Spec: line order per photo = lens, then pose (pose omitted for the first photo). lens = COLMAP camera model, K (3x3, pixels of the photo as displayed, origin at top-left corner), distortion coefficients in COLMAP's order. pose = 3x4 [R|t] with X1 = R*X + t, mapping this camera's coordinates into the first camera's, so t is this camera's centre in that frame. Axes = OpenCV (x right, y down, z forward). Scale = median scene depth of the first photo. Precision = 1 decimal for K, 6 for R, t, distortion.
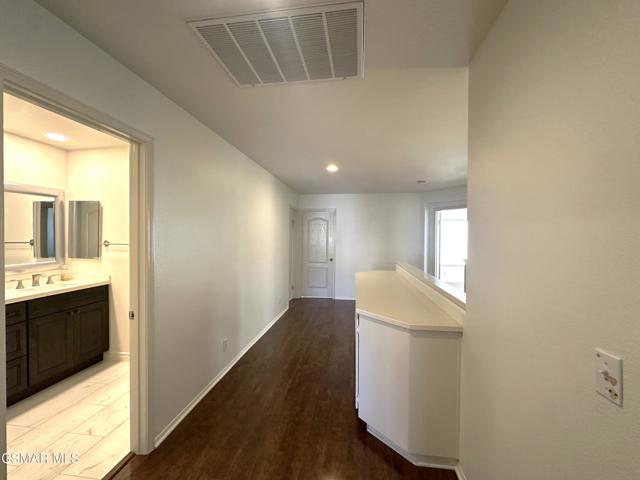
lens RADIAL K [[274.7, 0, 320.5], [0, 274.7, 237.5], [0, 0, 1]] dist [-0.000777, -0.000046]
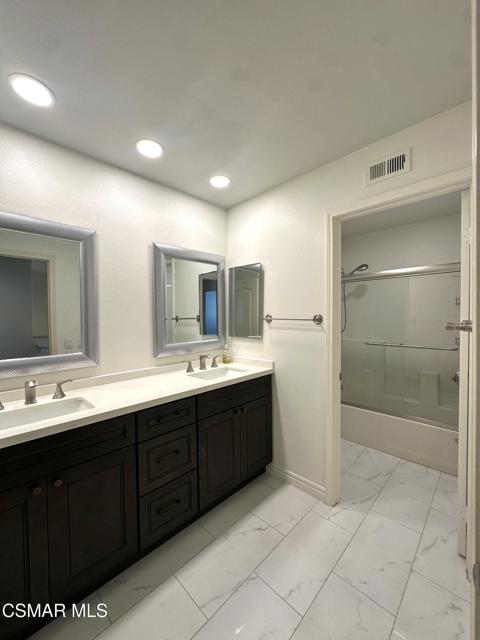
lens RADIAL K [[255.0, 0, 238.8], [0, 255.0, 322.3], [0, 0, 1]] dist [-0.005686, 0.001118]
pose [[0.801355, 0.000757, -0.598189, -0.440477], [0.007639, 0.999905, 0.011499, 0.023772], [0.598141, -0.013784, 0.801273, 0.404458]]
